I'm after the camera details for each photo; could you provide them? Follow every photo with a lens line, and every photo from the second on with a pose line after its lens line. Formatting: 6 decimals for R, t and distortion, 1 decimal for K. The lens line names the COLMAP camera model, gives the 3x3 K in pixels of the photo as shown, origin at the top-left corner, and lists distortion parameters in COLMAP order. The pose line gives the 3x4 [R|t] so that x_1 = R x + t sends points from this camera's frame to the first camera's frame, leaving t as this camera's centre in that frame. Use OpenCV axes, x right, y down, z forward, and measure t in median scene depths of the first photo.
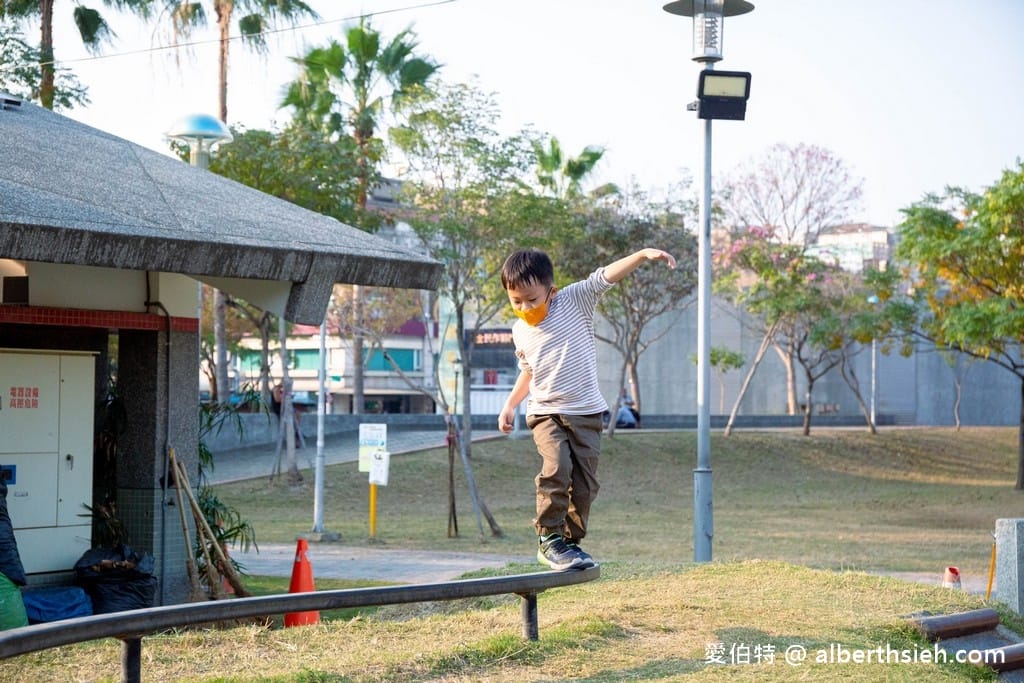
lens RADIAL K [[1983.5, 0, 512.0], [0, 1983.5, 341.5], [0, 0, 1]] dist [0.179679, 0.090984]
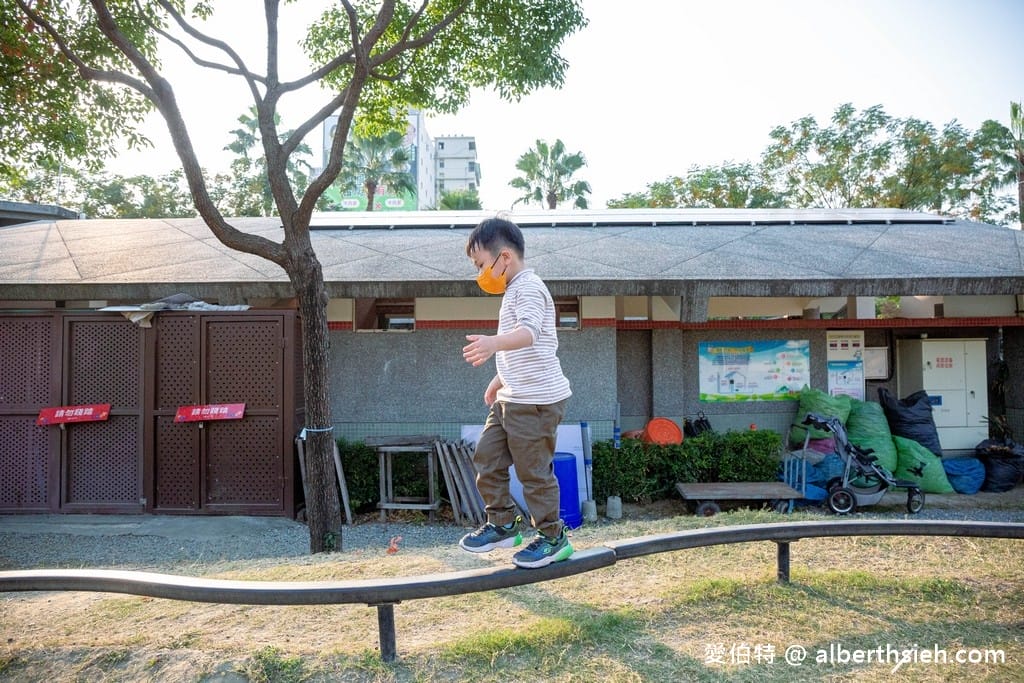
lens RADIAL K [[709.7, 0, 512.0], [0, 709.7, 341.5], [0, 0, 1]] dist [-0.003226, -0.000056]
pose [[0.624964, -0.044121, -0.779405, 0.044845], [0.047532, 0.998700, -0.018421, -0.001154], [0.779205, -0.025534, 0.626249, 0.210382]]
